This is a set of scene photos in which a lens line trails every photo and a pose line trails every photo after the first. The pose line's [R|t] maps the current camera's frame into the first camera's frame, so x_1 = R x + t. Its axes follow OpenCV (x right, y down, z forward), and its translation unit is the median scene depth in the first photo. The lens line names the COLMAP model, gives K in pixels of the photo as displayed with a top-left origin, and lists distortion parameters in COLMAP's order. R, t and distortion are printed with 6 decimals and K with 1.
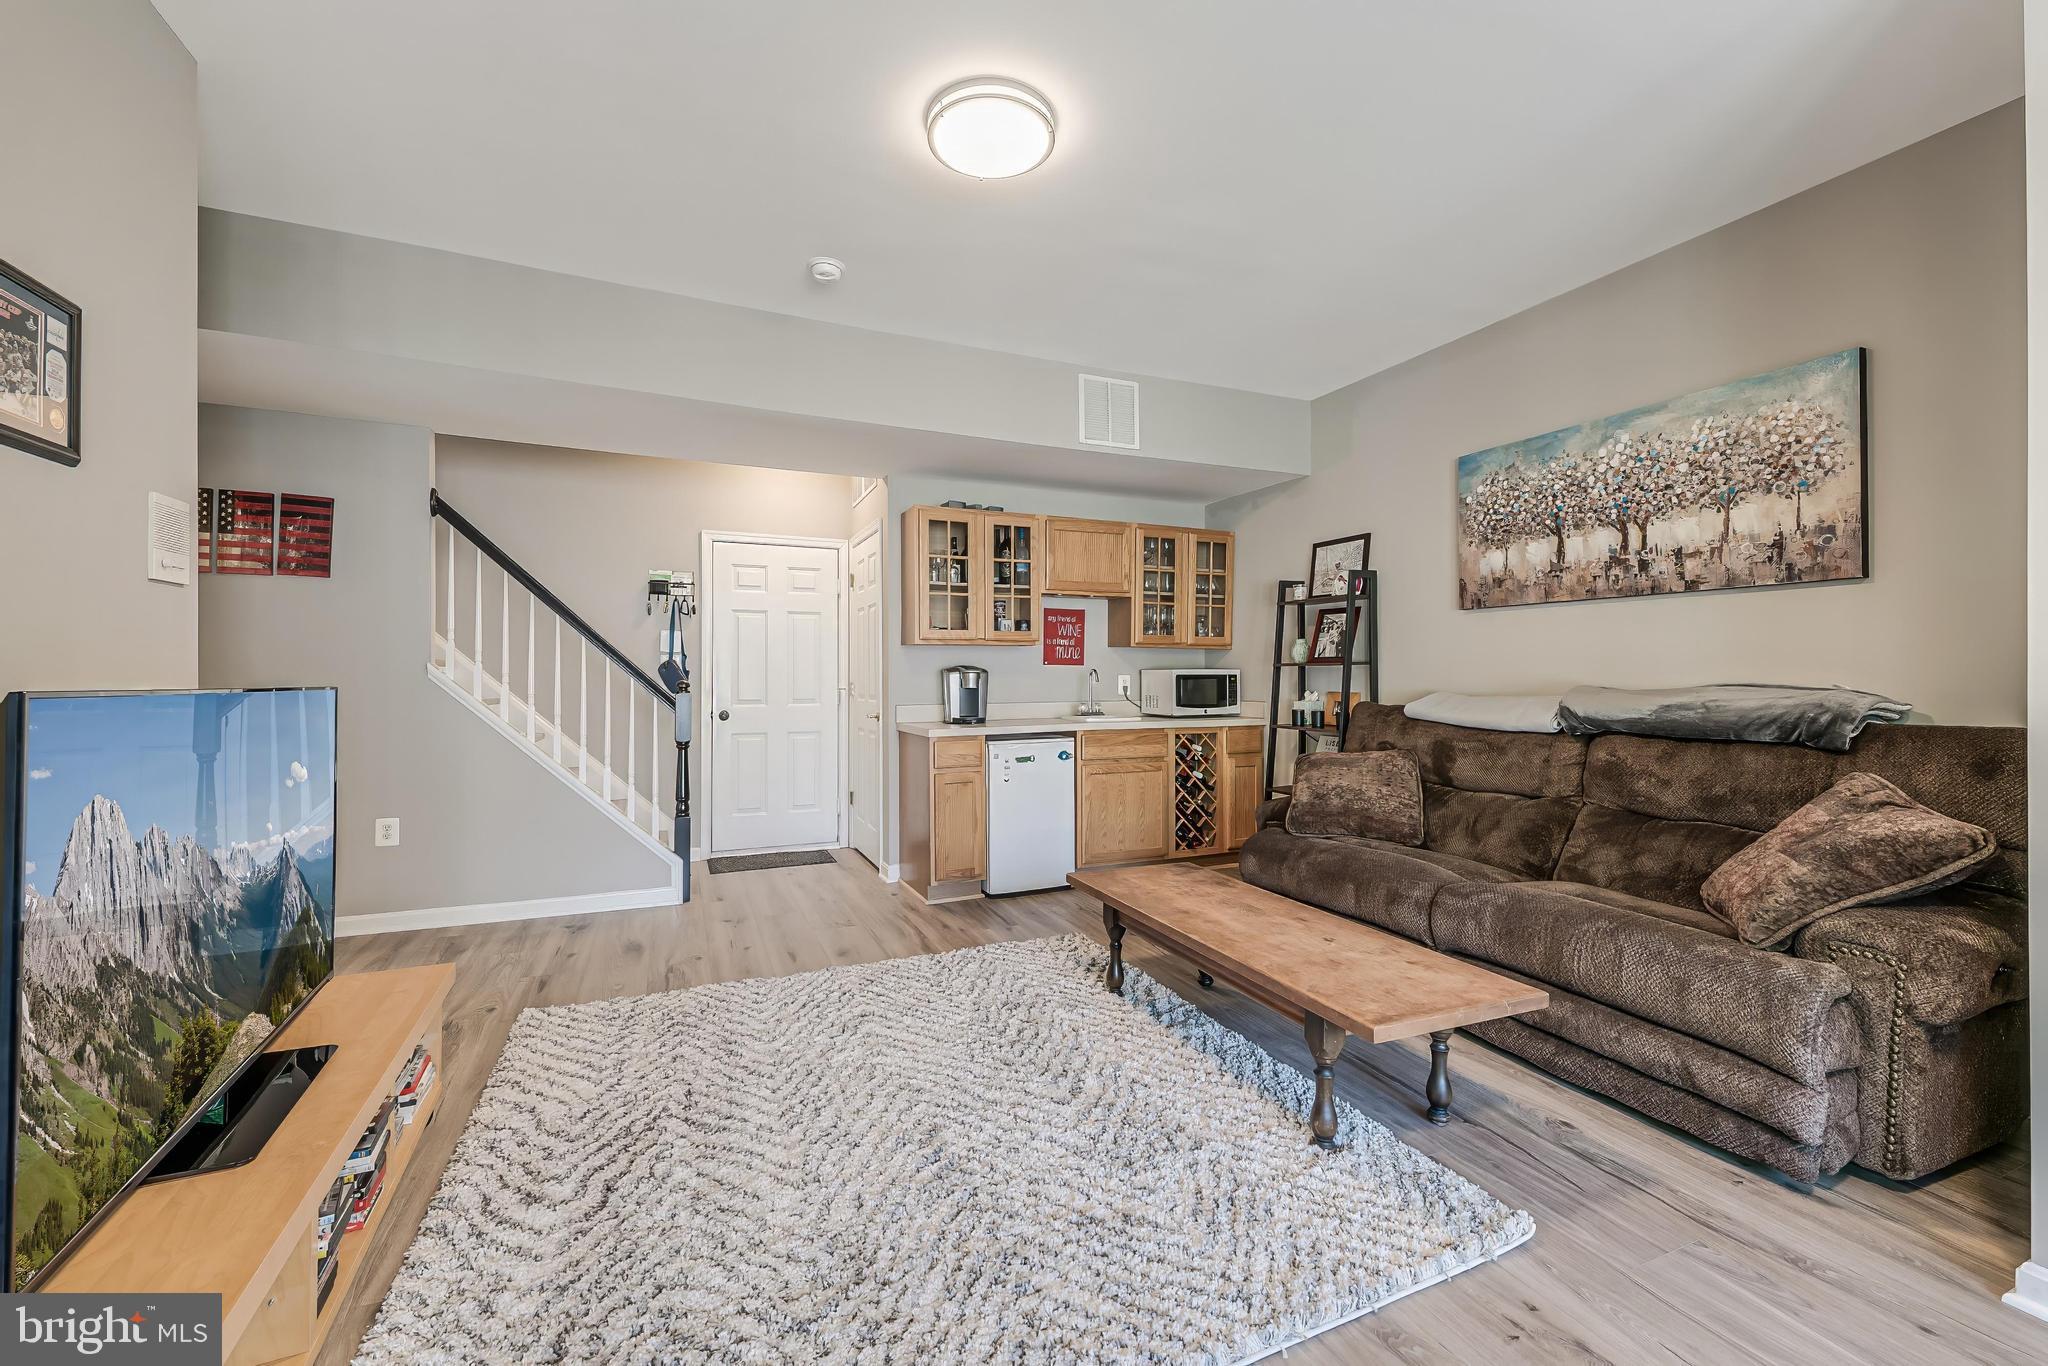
lens RADIAL K [[836.5, 0, 1021.8], [0, 836.5, 663.9], [0, 0, 1]] dist [0.000417, -0.000461]
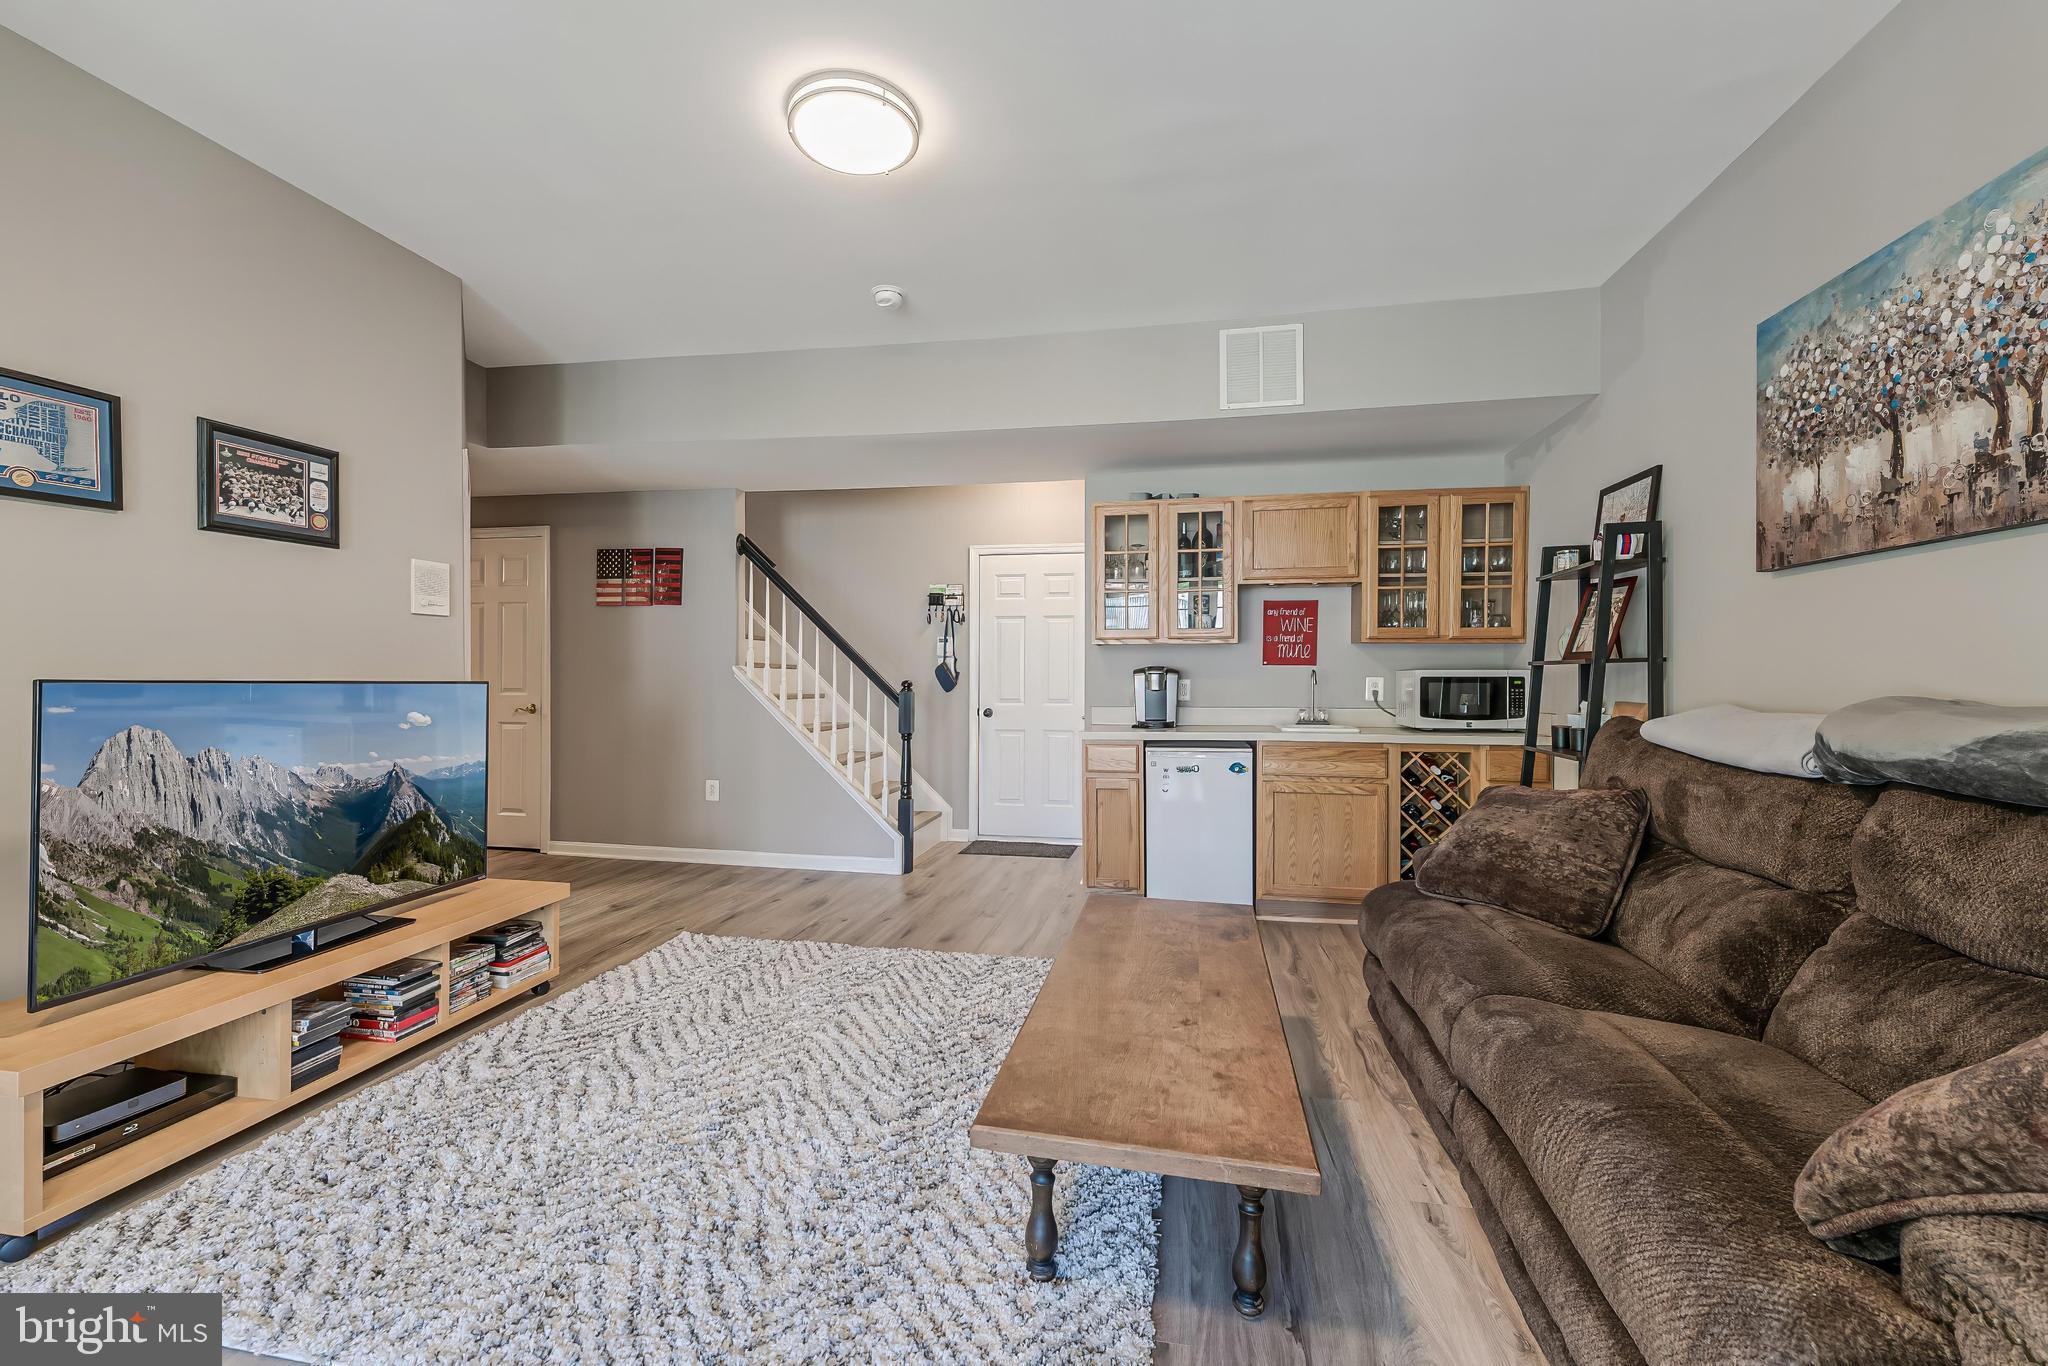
lens RADIAL K [[826.7, 0, 1031.6], [0, 826.7, 675.1], [0, 0, 1]] dist [0.000671, -0.000427]
pose [[0.821772, 0.001936, -0.569813, 0.460432], [0.003971, 0.999950, 0.009124, 0.003799], [0.569803, -0.009761, 0.821724, 0.204856]]
